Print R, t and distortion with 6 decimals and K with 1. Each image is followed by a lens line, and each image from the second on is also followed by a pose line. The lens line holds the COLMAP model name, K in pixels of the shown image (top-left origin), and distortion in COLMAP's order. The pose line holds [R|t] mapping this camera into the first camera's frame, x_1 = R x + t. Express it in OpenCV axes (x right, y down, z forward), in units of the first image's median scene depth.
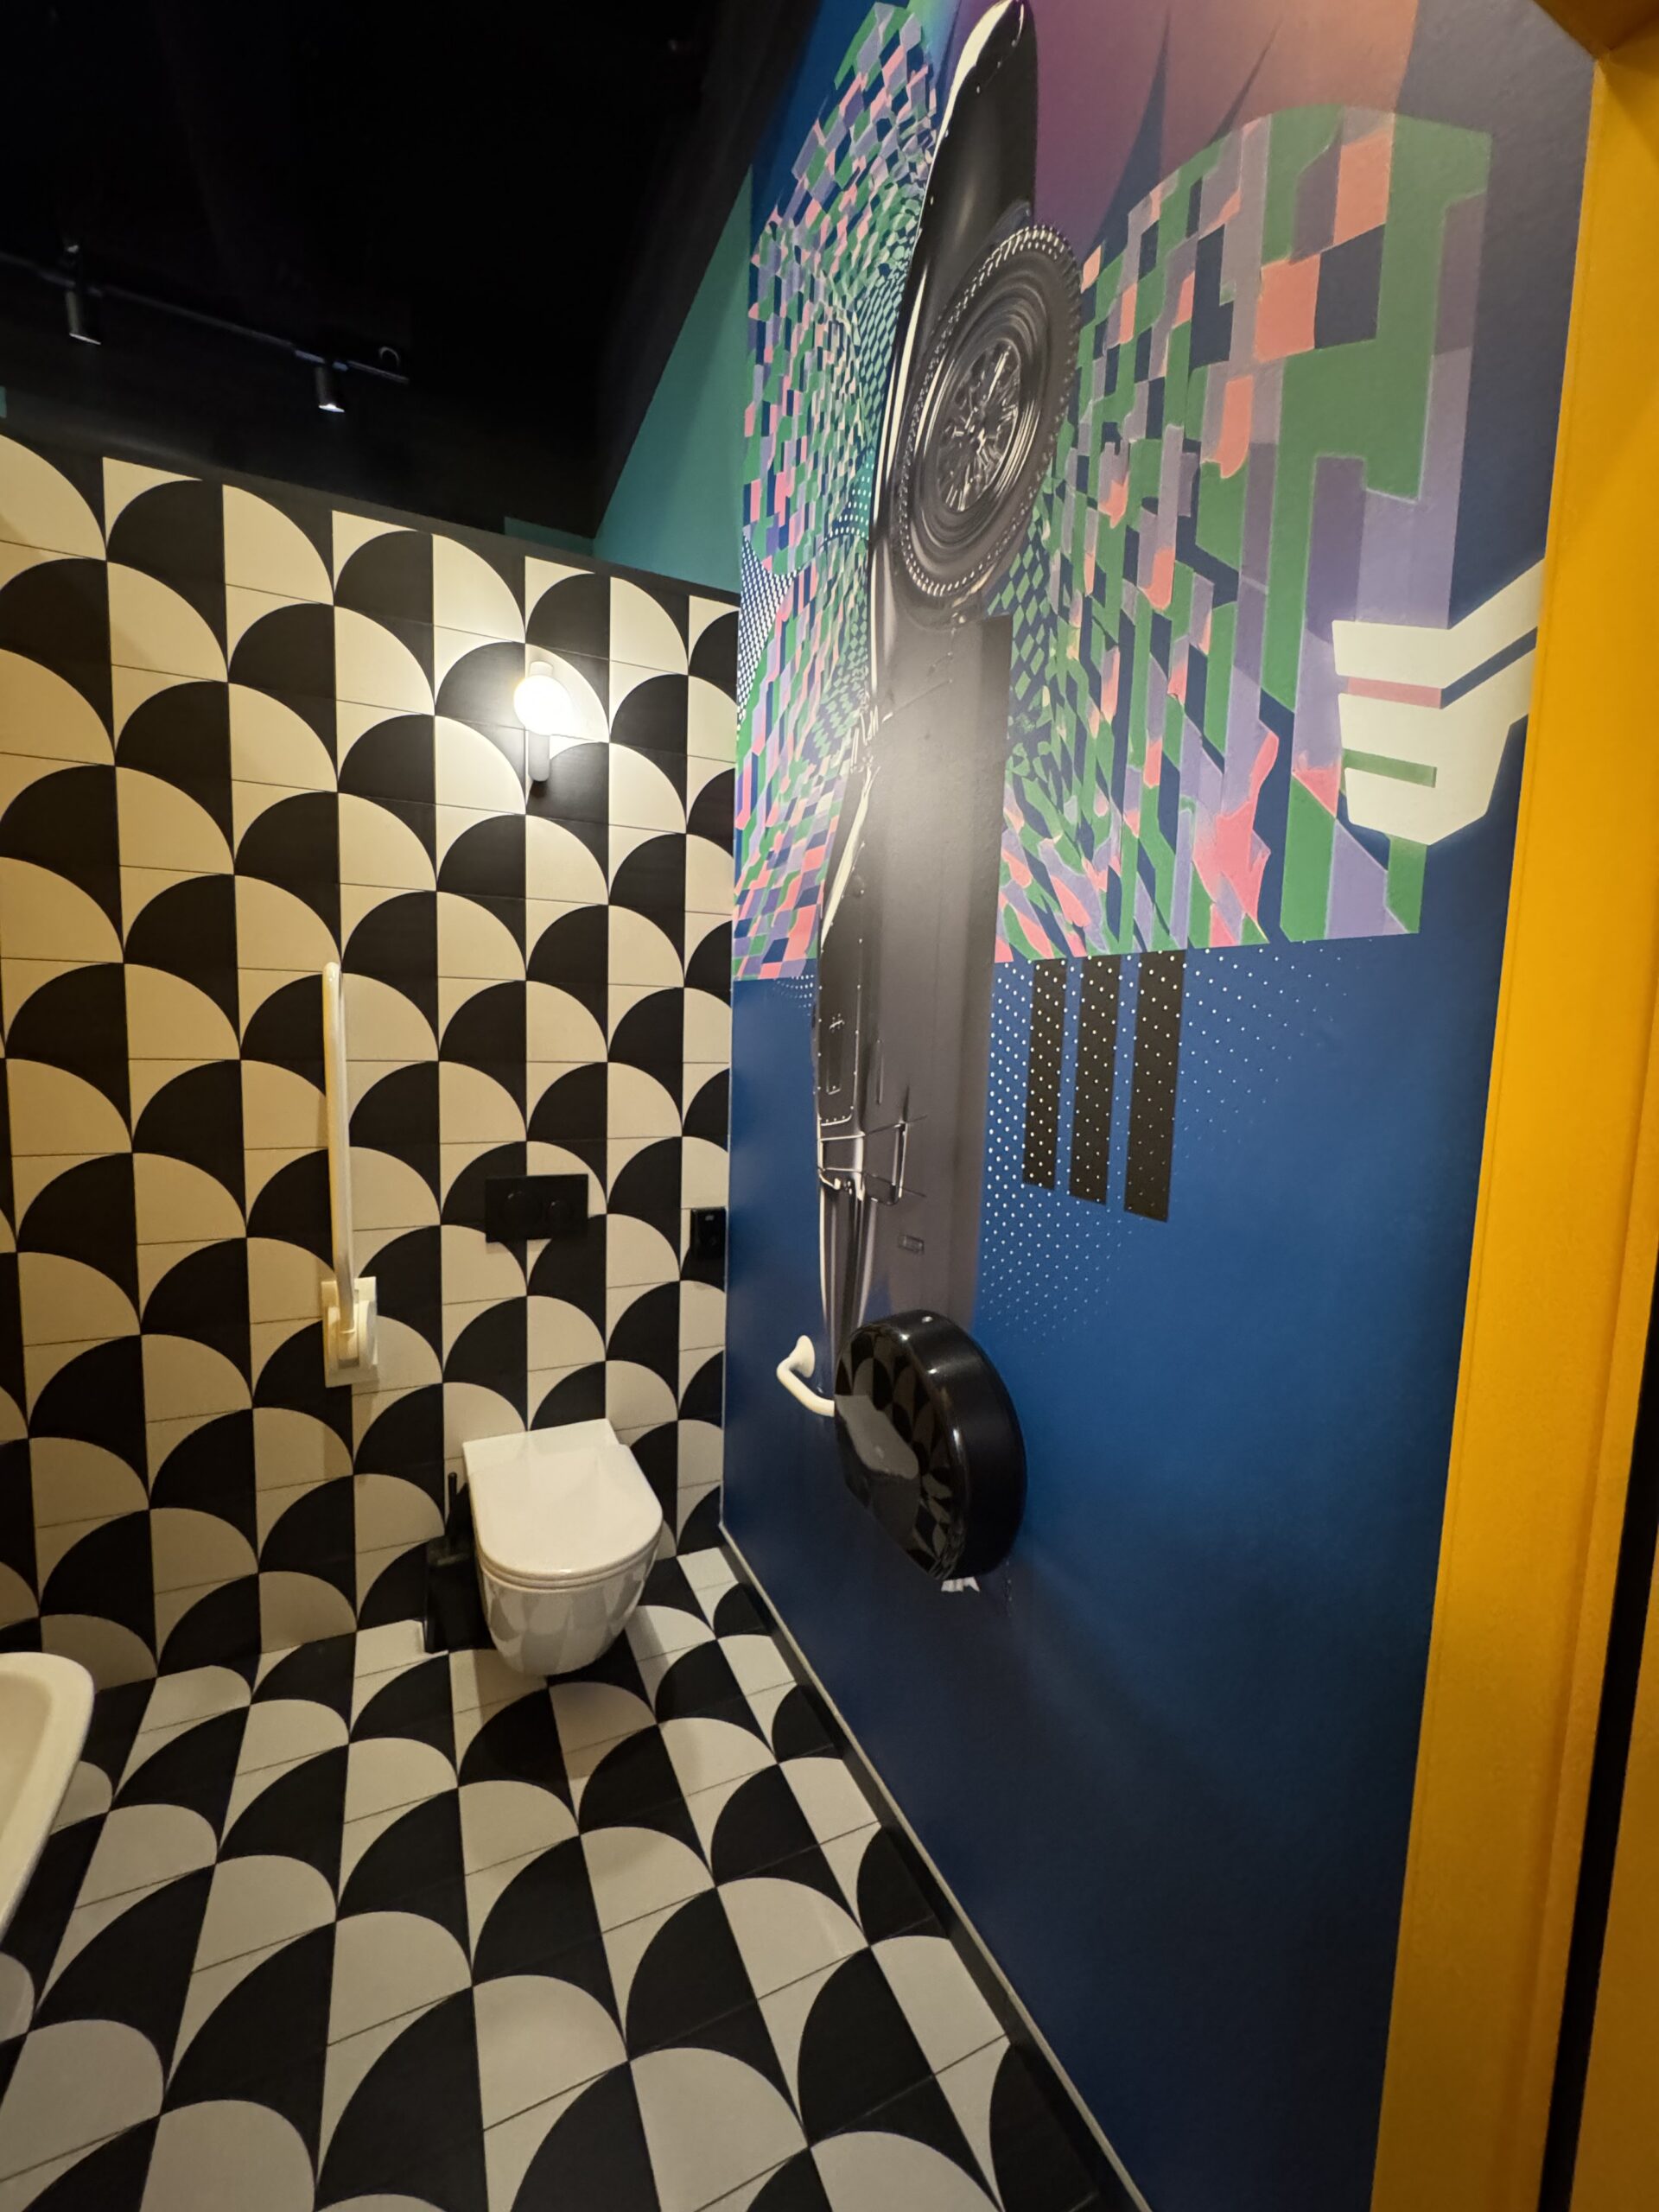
lens RADIAL K [[895.5, 0, 828.6], [0, 895.5, 1106.6], [0, 0, 1]] dist [-0.001929, -0.000006]
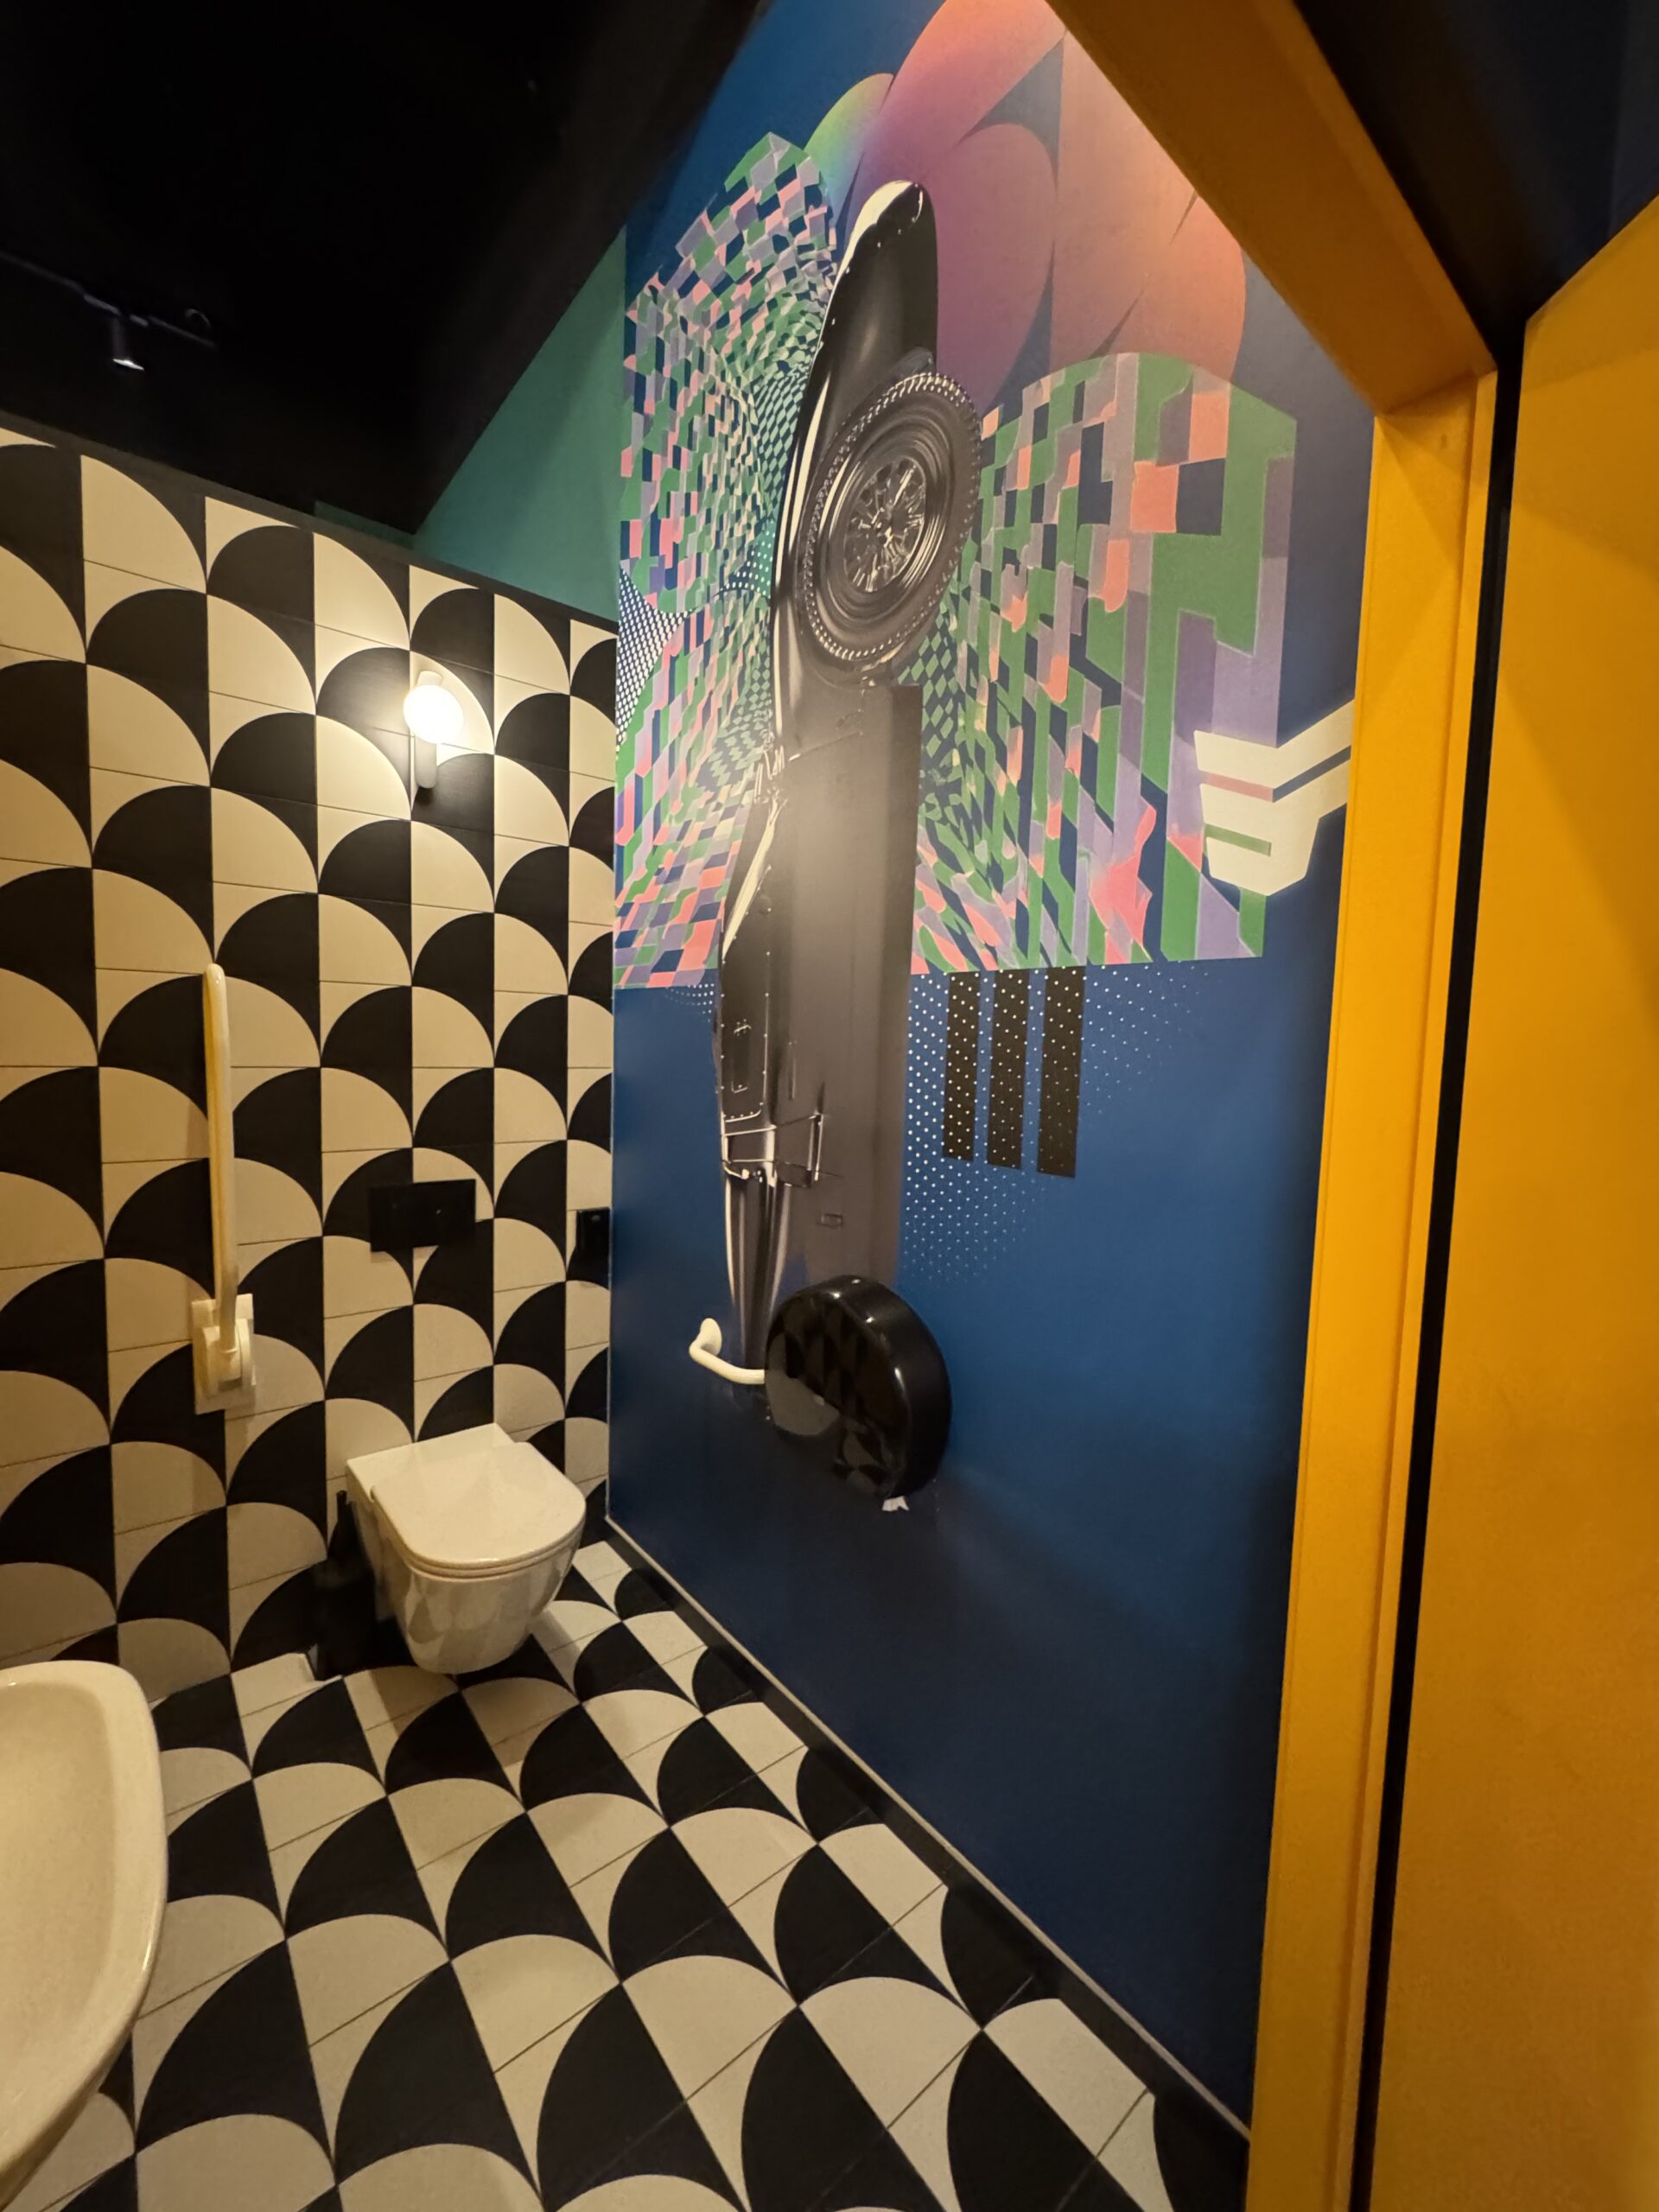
lens RADIAL K [[895.5, 0, 831.6], [0, 895.5, 1107.0], [0, 0, 1]] dist [-0.001929, -0.000006]
pose [[0.969431, -0.021123, 0.244452, -0.154904], [0.024587, 0.999636, -0.011128, 0.019106], [-0.244128, 0.016798, 0.969598, -0.091425]]
